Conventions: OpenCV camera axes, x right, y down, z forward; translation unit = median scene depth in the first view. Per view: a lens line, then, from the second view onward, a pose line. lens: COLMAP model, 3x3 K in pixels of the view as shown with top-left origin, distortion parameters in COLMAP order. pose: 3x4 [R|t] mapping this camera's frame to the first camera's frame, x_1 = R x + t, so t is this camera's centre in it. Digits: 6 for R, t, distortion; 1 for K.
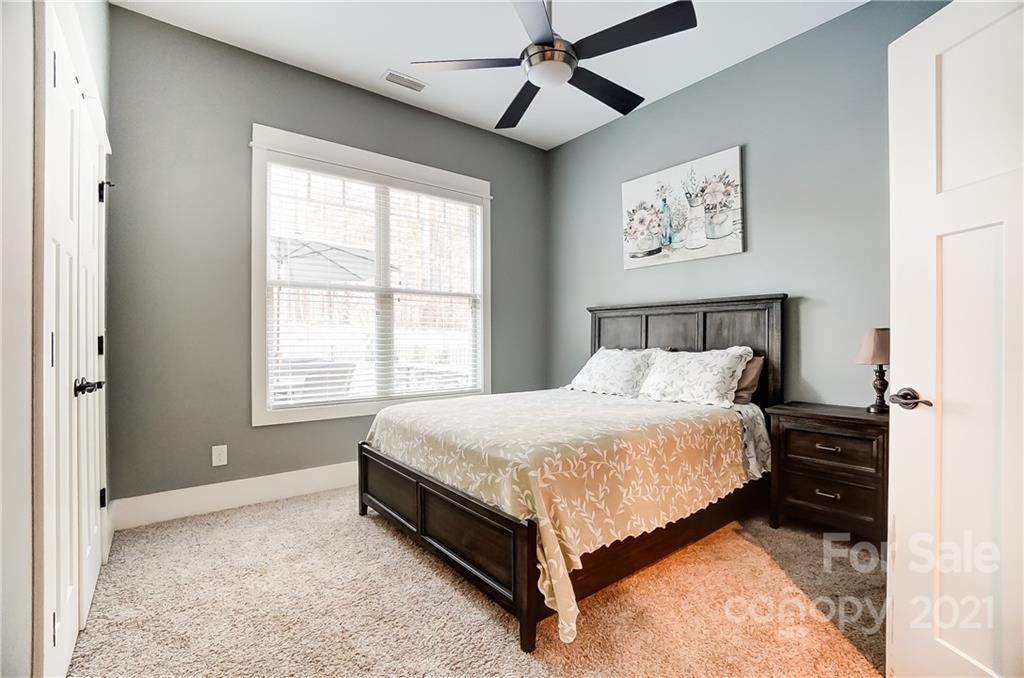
lens RADIAL K [[443.7, 0, 507.0], [0, 443.7, 347.2], [0, 0, 1]] dist [-0.025562, 0.007385]
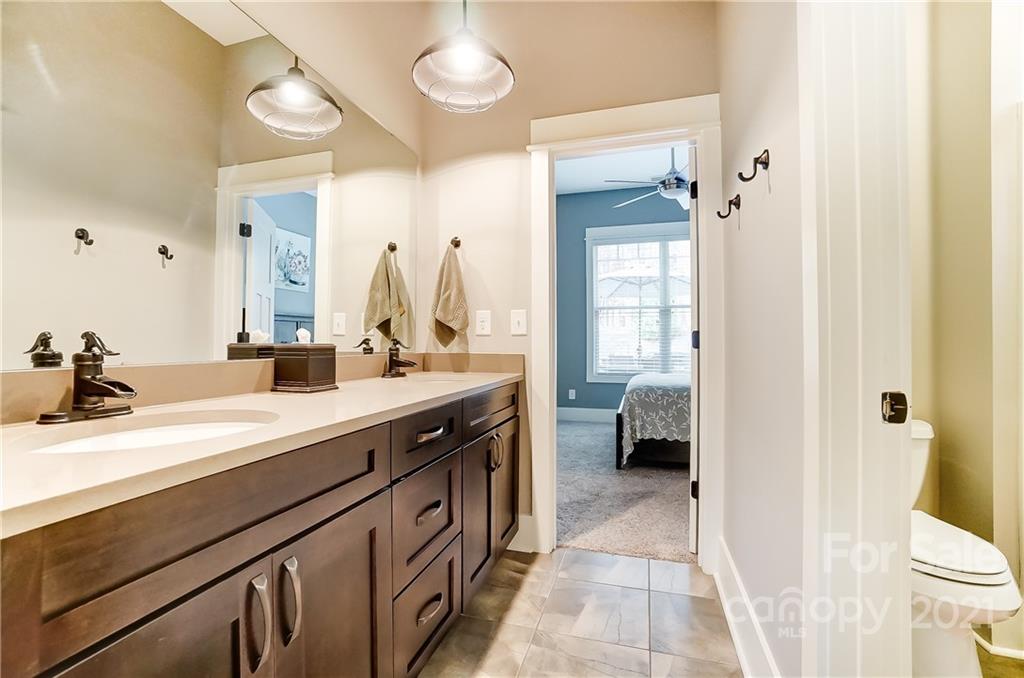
lens RADIAL K [[443.7, 0, 511.9], [0, 443.7, 340.1], [0, 0, 1]] dist [-0.025562, 0.007385]
pose [[0.581573, -0.004416, -0.813482, 1.381158], [-0.013519, 0.999795, -0.015092, 0.039185], [0.813382, 0.019774, 0.581394, -0.714732]]
